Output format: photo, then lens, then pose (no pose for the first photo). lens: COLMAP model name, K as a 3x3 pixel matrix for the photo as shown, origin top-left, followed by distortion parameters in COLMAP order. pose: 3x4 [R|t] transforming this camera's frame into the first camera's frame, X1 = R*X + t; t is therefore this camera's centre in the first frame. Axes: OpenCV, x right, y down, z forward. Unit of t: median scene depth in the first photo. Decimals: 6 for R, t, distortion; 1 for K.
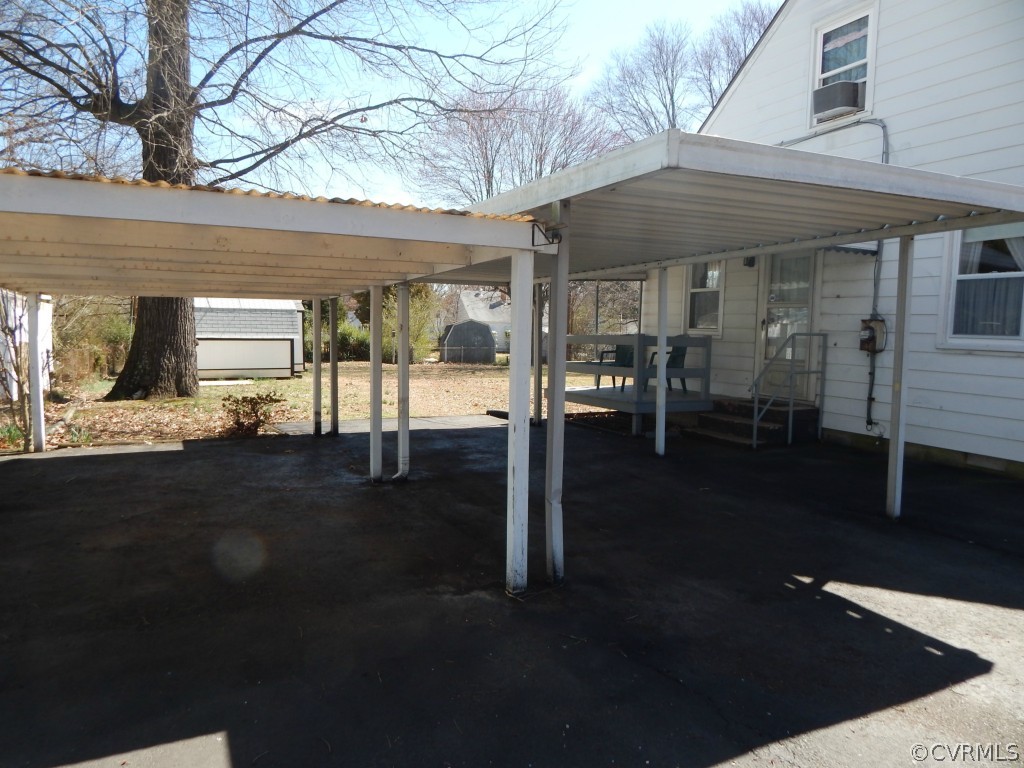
lens RADIAL K [[789.4, 0, 494.8], [0, 789.4, 382.6], [0, 0, 1]] dist [0.079207, 0.001482]
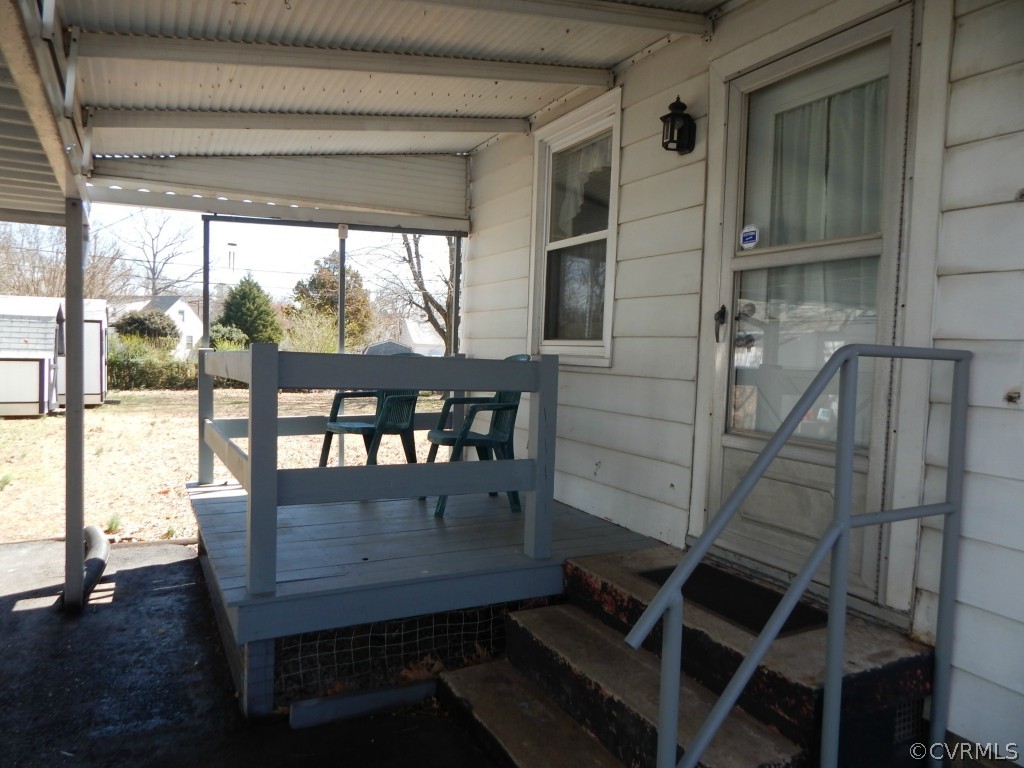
lens RADIAL K [[682.1, 0, 512.0], [0, 682.1, 384.0], [0, 0, 1]] dist [-0.001512, -0.000372]
pose [[0.999753, 0.016573, 0.014827, 0.253275], [-0.016112, 0.999400, -0.030652, -0.039751], [-0.015326, 0.030406, 0.999420, 0.739216]]
